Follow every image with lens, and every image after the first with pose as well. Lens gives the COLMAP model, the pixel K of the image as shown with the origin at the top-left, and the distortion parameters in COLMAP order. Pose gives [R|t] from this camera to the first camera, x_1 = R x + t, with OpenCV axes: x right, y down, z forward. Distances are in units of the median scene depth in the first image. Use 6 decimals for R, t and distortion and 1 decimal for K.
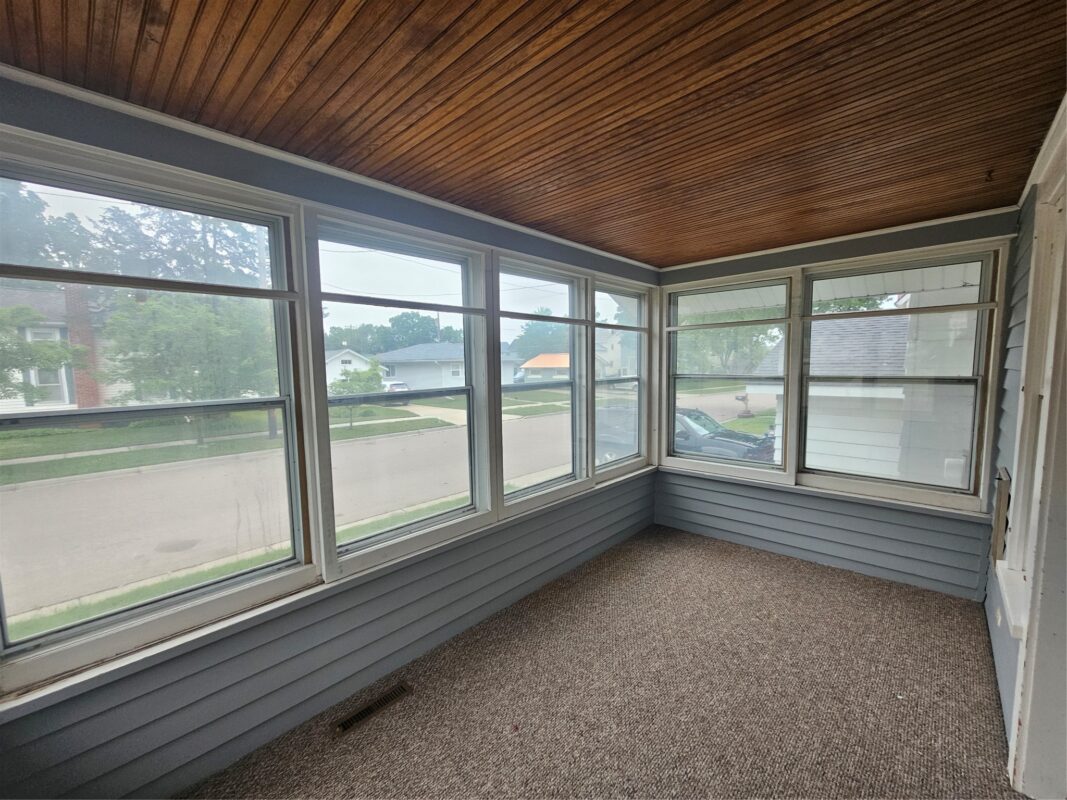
lens RADIAL K [[438.5, 0, 536.7], [0, 438.5, 404.9], [0, 0, 1]] dist [0.000181, -0.000168]
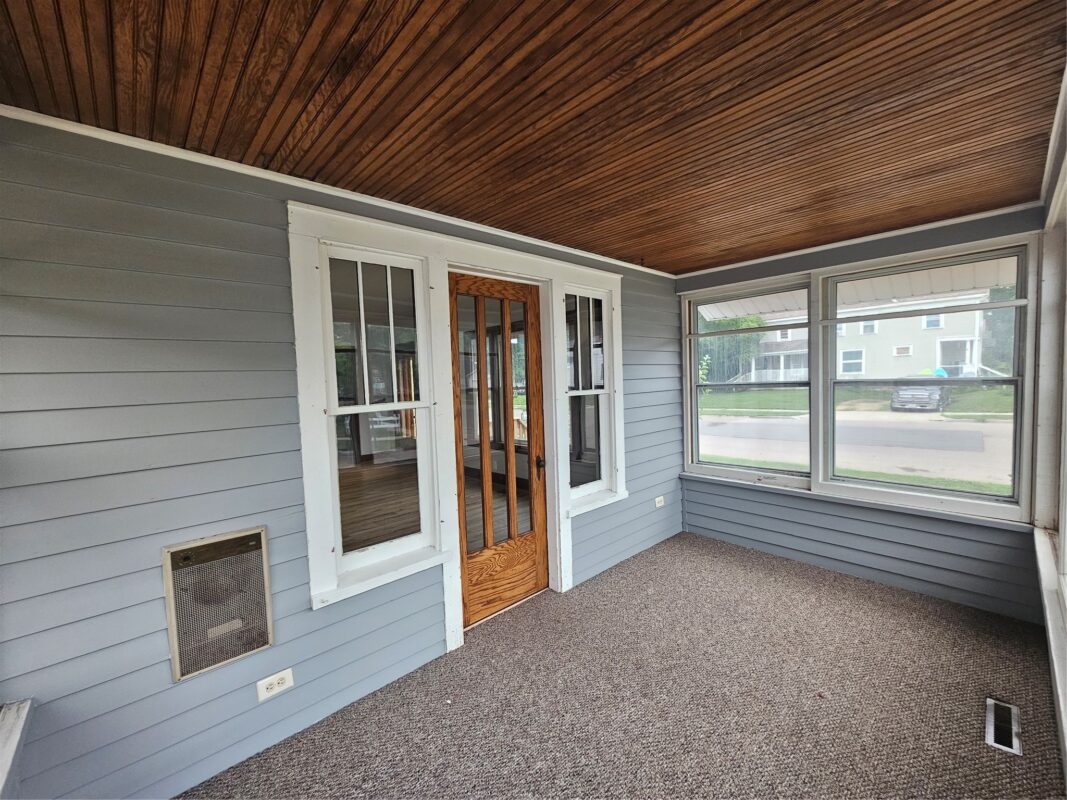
lens RADIAL K [[438.5, 0, 536.7], [0, 438.5, 404.9], [0, 0, 1]] dist [0.000181, -0.000168]
pose [[0.997011, -0.005368, -0.077078, 0.077509], [0.004063, 0.999846, -0.017073, 0.004234], [0.077157, 0.016708, 0.996879, -0.068291]]
